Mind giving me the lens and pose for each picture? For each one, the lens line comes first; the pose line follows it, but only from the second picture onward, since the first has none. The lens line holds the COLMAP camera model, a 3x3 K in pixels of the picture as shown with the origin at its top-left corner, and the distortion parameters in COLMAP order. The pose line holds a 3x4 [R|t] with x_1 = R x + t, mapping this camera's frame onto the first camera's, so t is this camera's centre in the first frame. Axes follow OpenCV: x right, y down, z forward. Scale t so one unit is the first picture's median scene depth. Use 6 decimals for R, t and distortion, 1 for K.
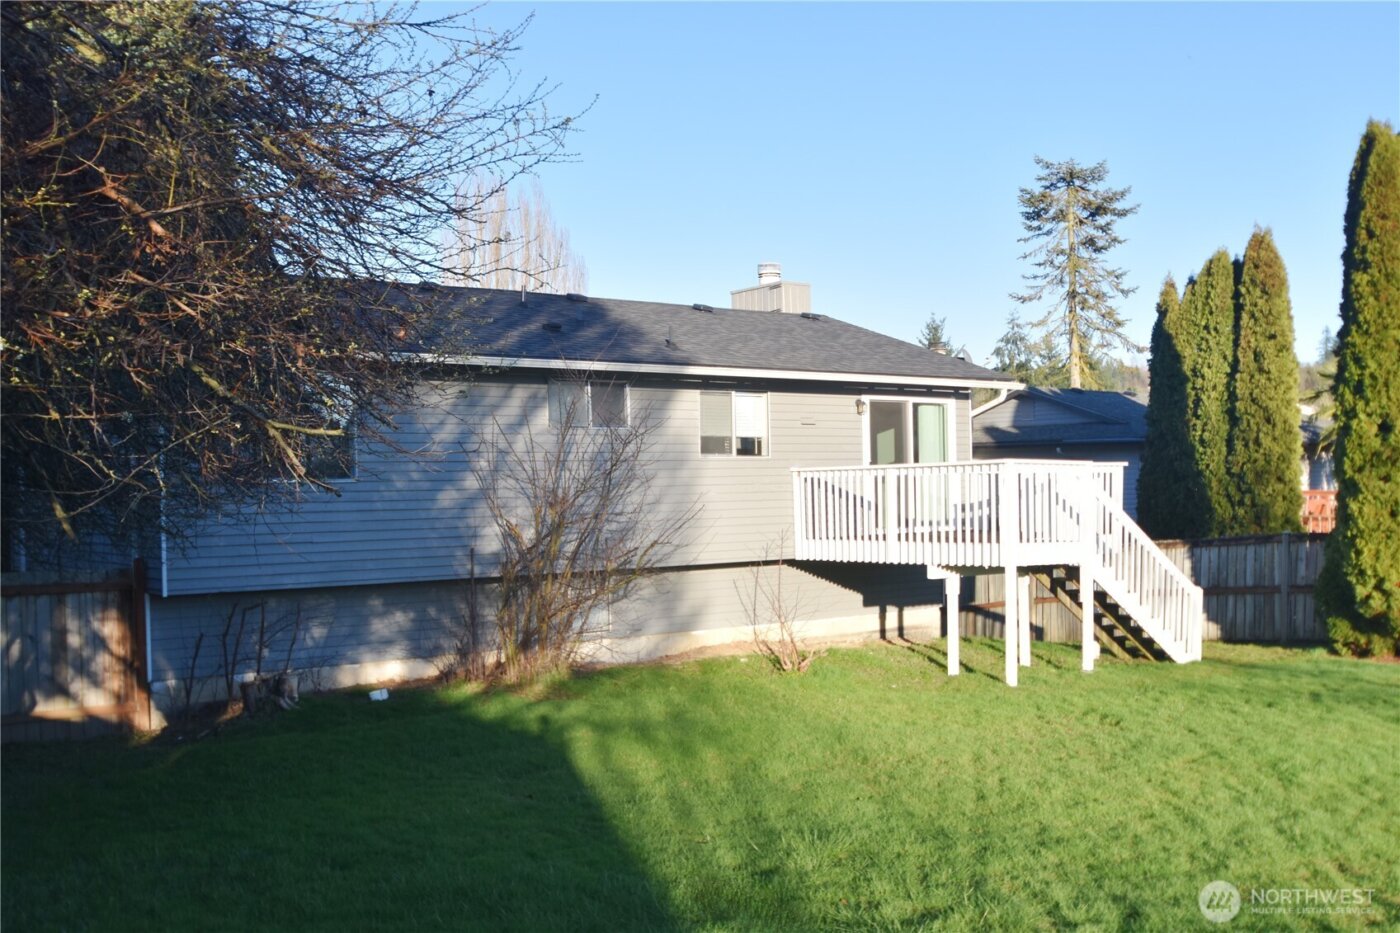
lens RADIAL K [[1553.8, 0, 700.0], [0, 1553.8, 466.5], [0, 0, 1]] dist [-0.006758, -0.011842]
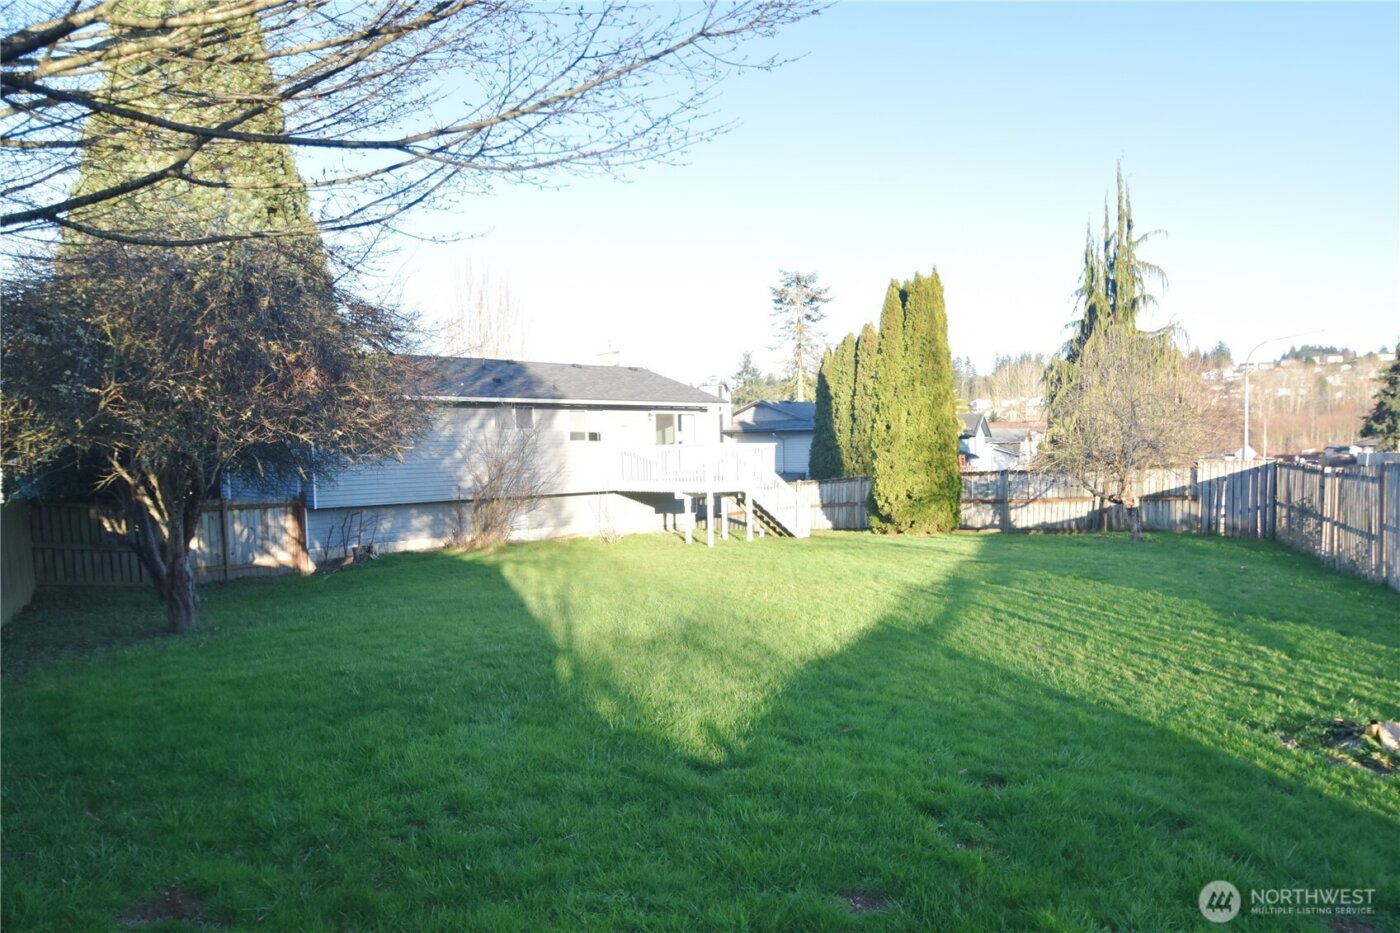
lens RADIAL K [[1015.8, 0, 696.6], [0, 1015.8, 487.6], [0, 0, 1]] dist [0.003090, 0.001476]
pose [[0.997082, -0.007454, 0.075972, 0.058212], [0.003663, 0.998747, 0.049919, -0.010827], [-0.076249, -0.049495, 0.995860, -0.334575]]
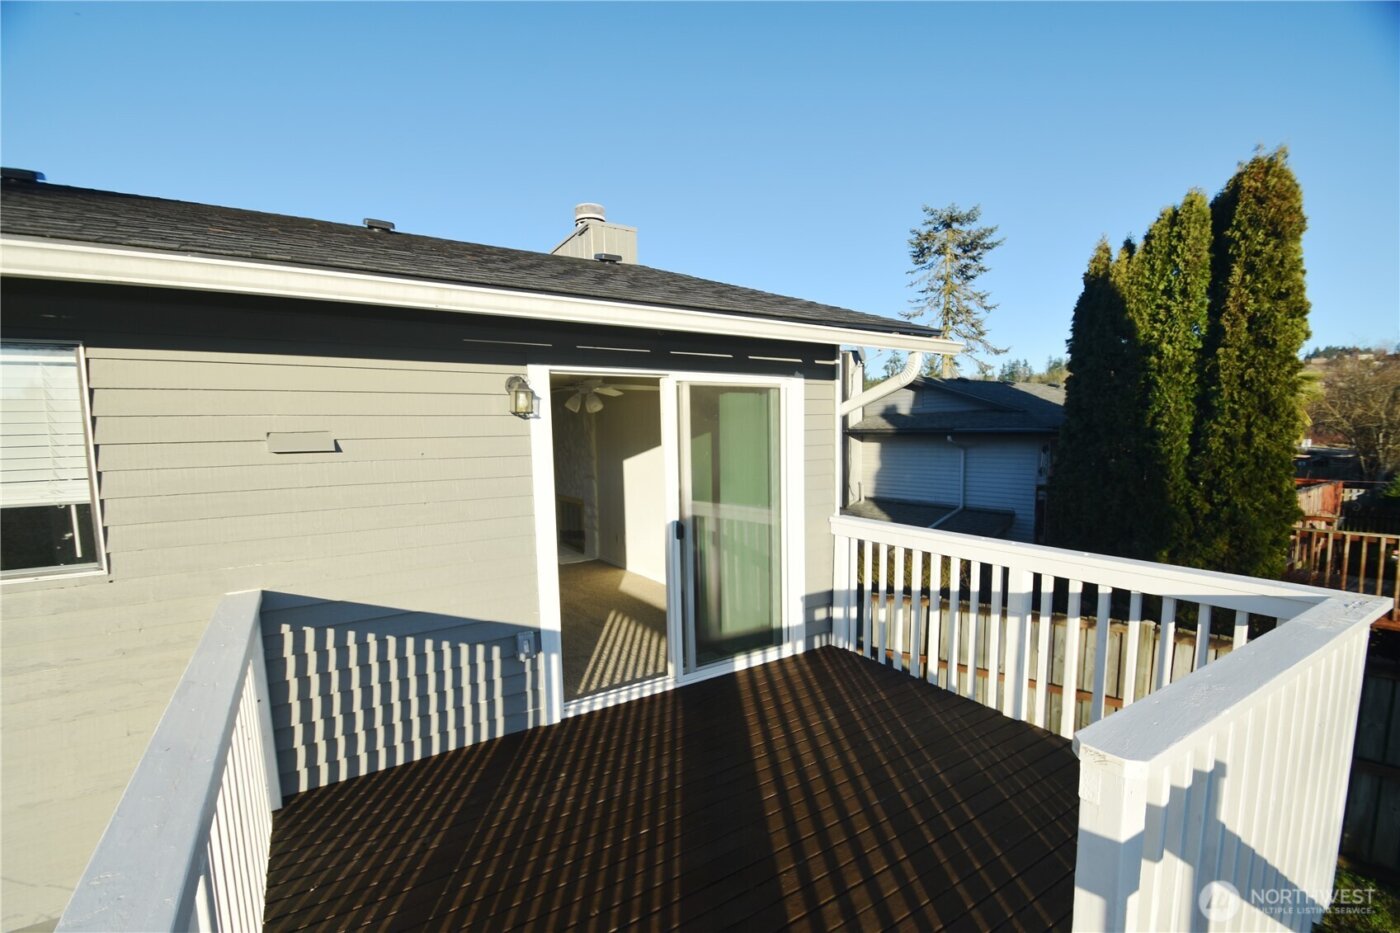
lens RADIAL K [[609.4, 0, 695.9], [0, 609.4, 494.0], [0, 0, 1]] dist [0.018462, -0.000224]
pose [[0.994372, 0.013065, -0.105132, 0.152525], [-0.000342, 0.992757, 0.120143, -0.031225], [0.105940, -0.119431, 0.987174, 0.819920]]
